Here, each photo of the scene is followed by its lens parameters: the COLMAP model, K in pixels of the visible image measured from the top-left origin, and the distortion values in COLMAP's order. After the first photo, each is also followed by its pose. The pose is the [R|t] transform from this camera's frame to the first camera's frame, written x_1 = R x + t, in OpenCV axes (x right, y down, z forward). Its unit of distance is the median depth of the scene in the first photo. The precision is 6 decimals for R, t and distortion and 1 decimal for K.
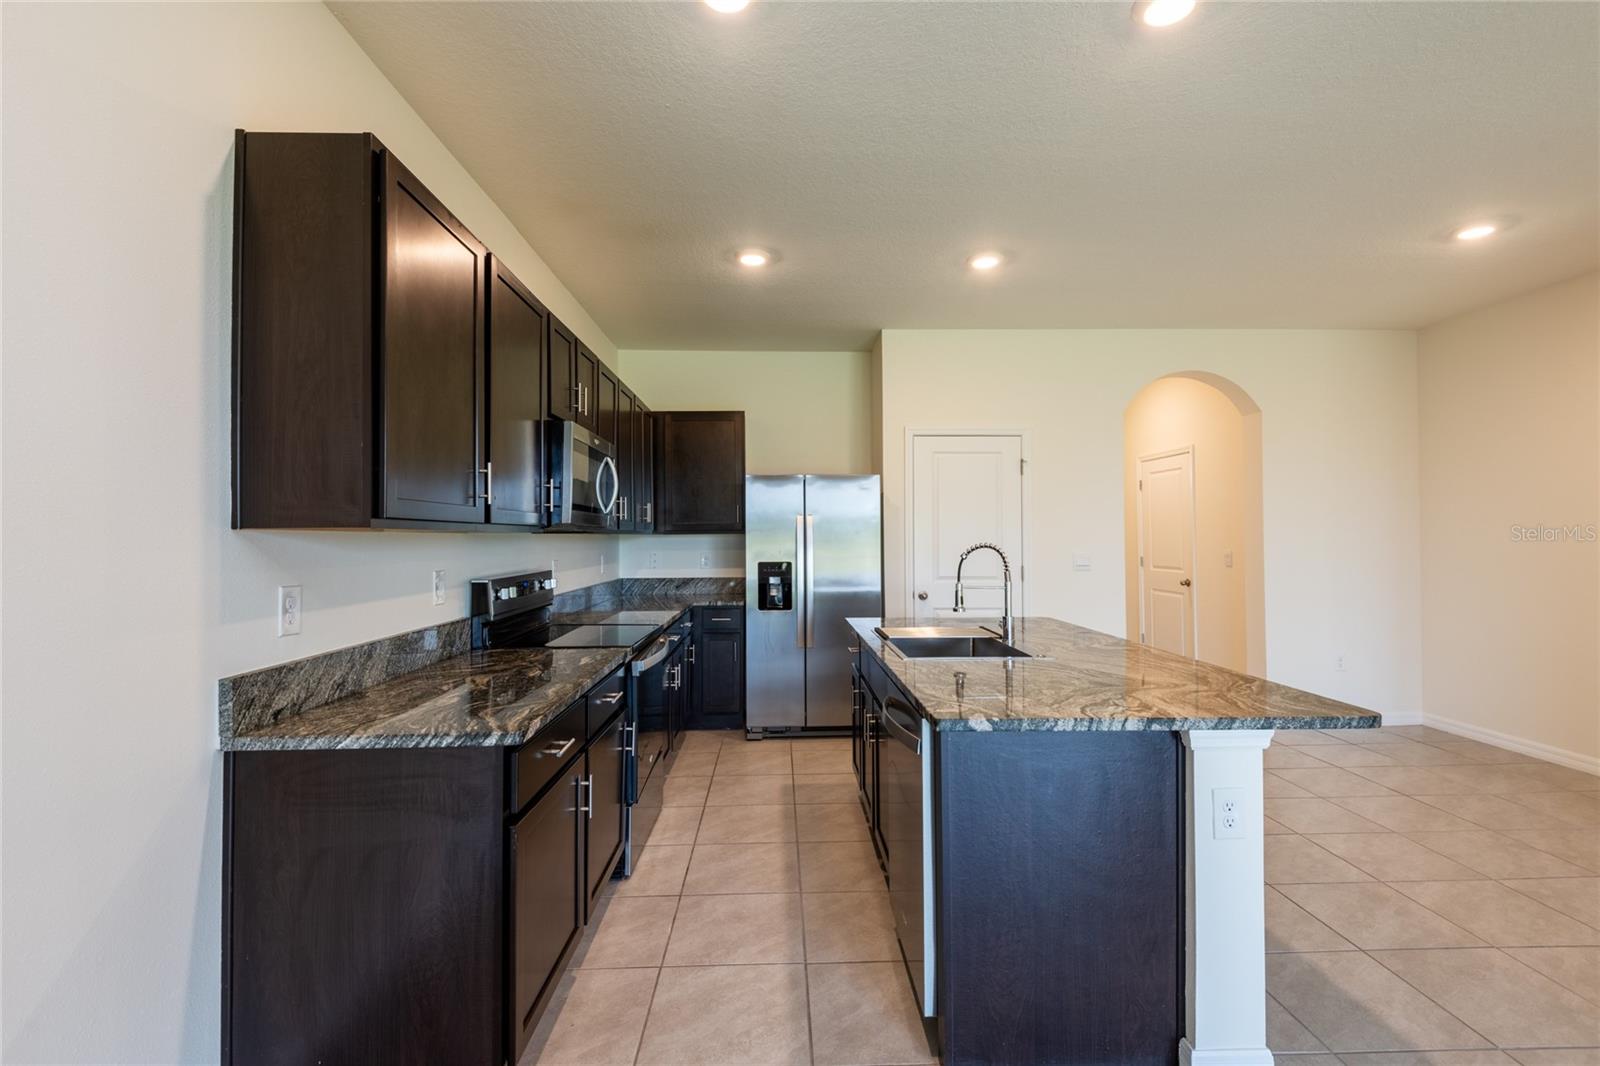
lens RADIAL K [[724.6, 0, 807.4], [0, 724.6, 525.6], [0, 0, 1]] dist [0.028080, -0.016032]
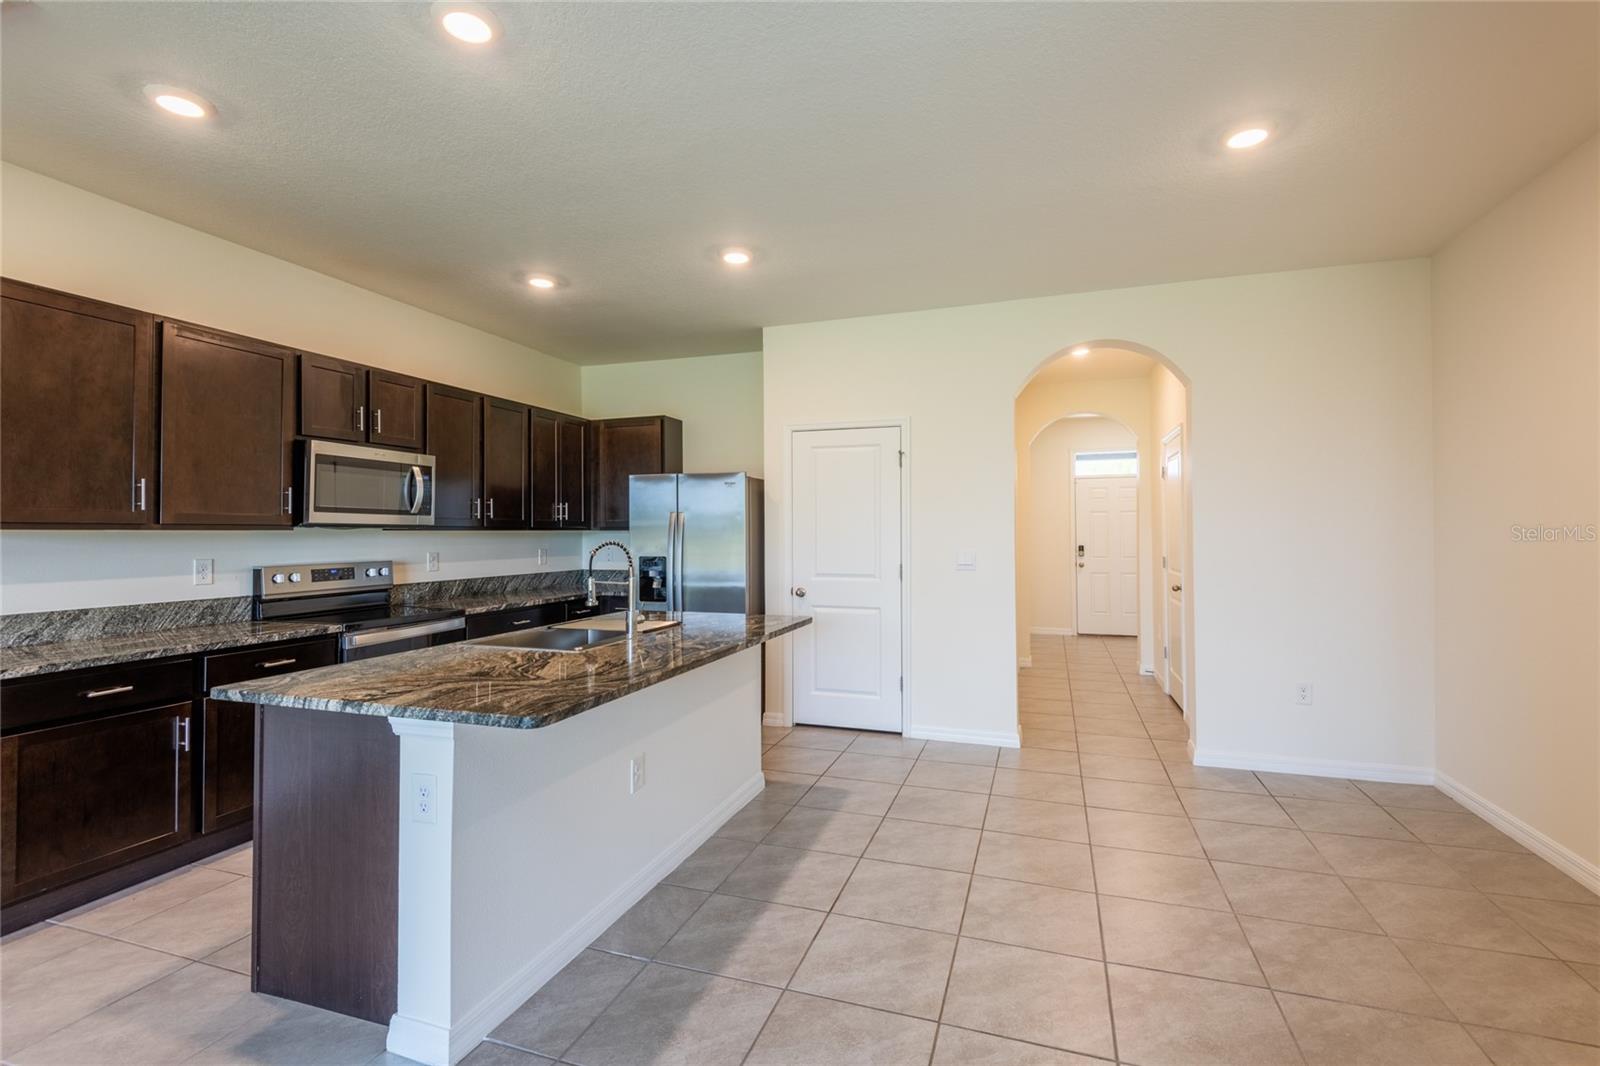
lens RADIAL K [[724.6, 0, 807.4], [0, 724.6, 525.6], [0, 0, 1]] dist [0.028080, -0.016032]
pose [[0.933985, -0.002534, -0.357304, 0.566894], [0.004754, 0.999974, 0.005336, -0.000415], [0.357281, -0.006683, 0.933973, 0.084999]]
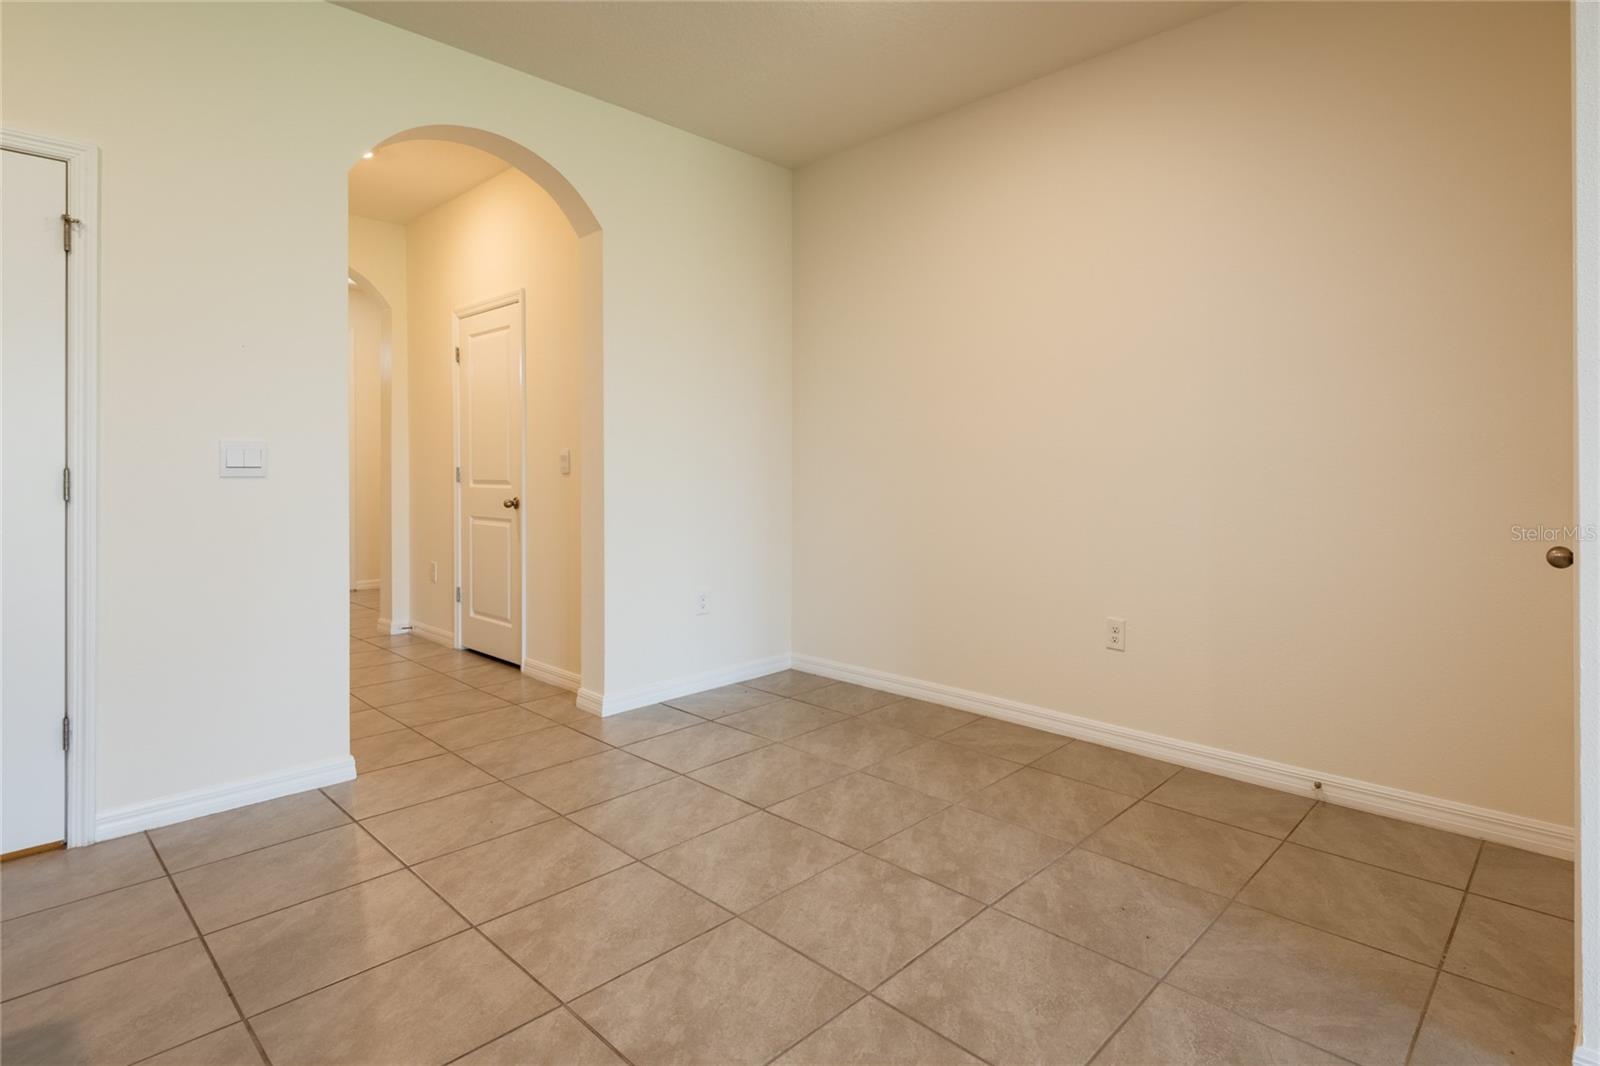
lens RADIAL K [[812.2, 0, 887.4], [0, 812.2, 470.6], [0, 0, 1]] dist [0.035645, -0.015930]
pose [[0.697791, -0.001542, 0.716299, 0.310862], [-0.008780, 0.999904, 0.010706, 0.051747], [-0.716247, -0.013759, 0.697711, 0.348126]]
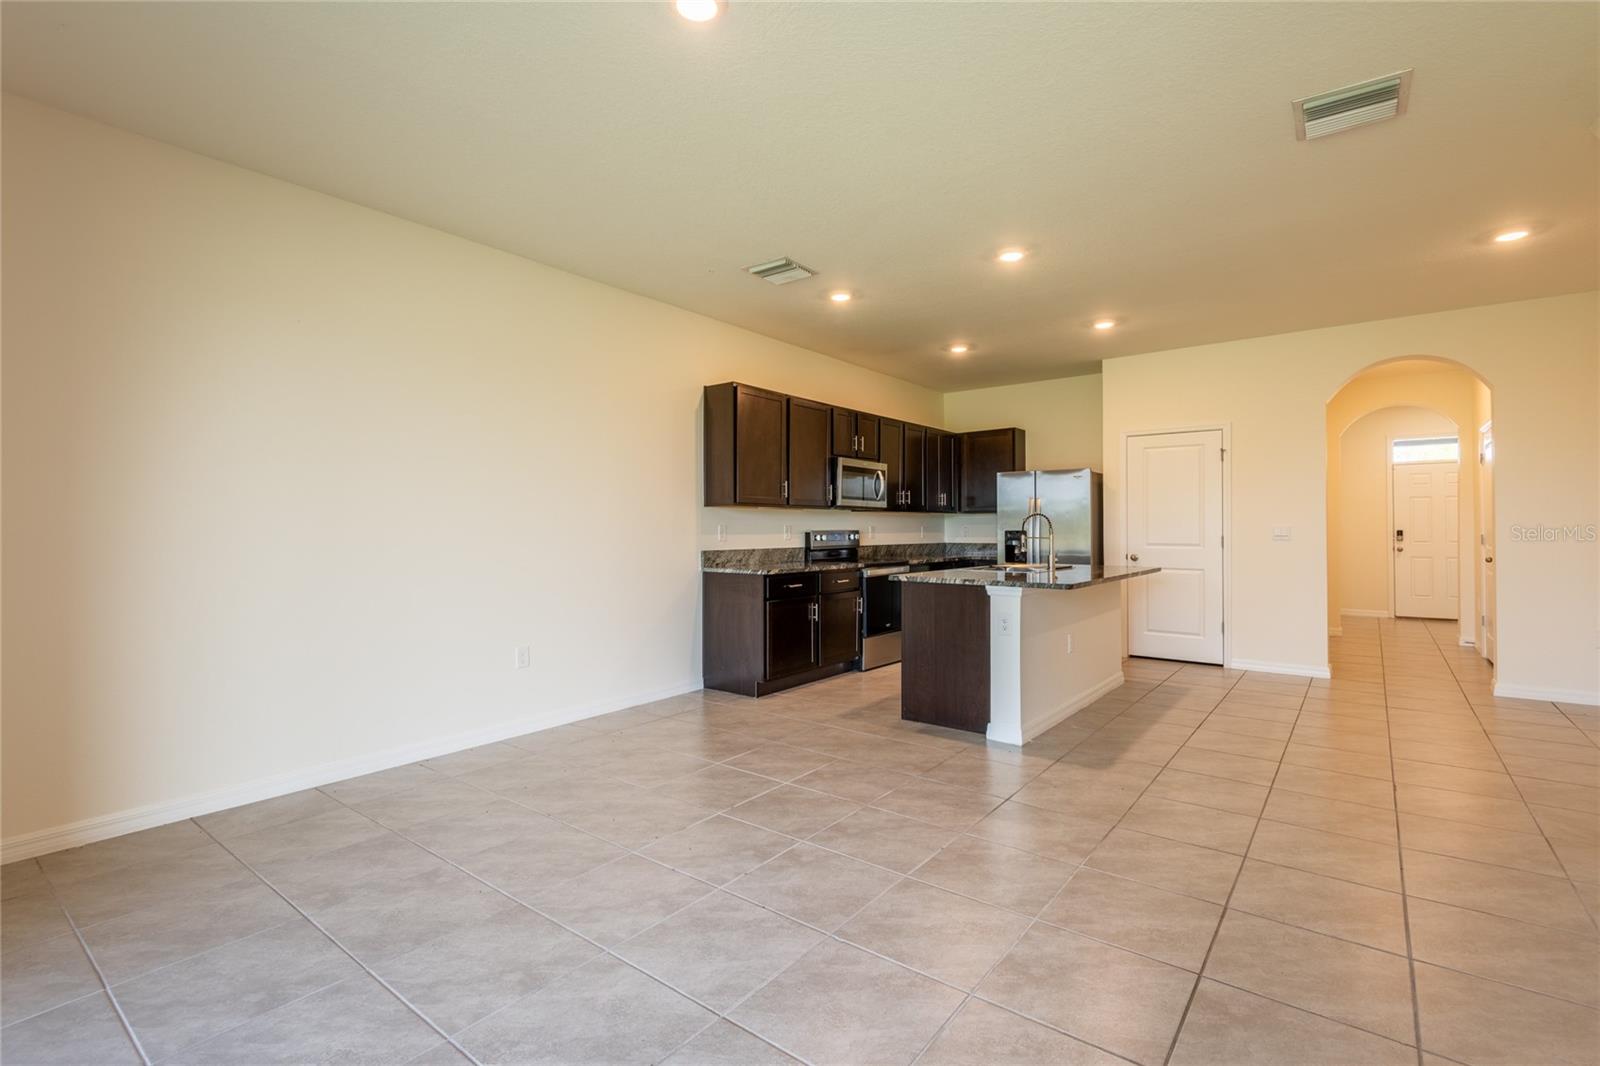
lens RADIAL K [[725.0, 0, 797.4], [0, 725.0, 525.2], [0, 0, 1]] dist [0.020452, -0.016253]
pose [[0.759749, -0.000567, -0.650217, 0.603092], [0.008203, 0.999928, 0.008713, 0.023085], [0.650165, -0.011954, 0.759699, -0.442172]]
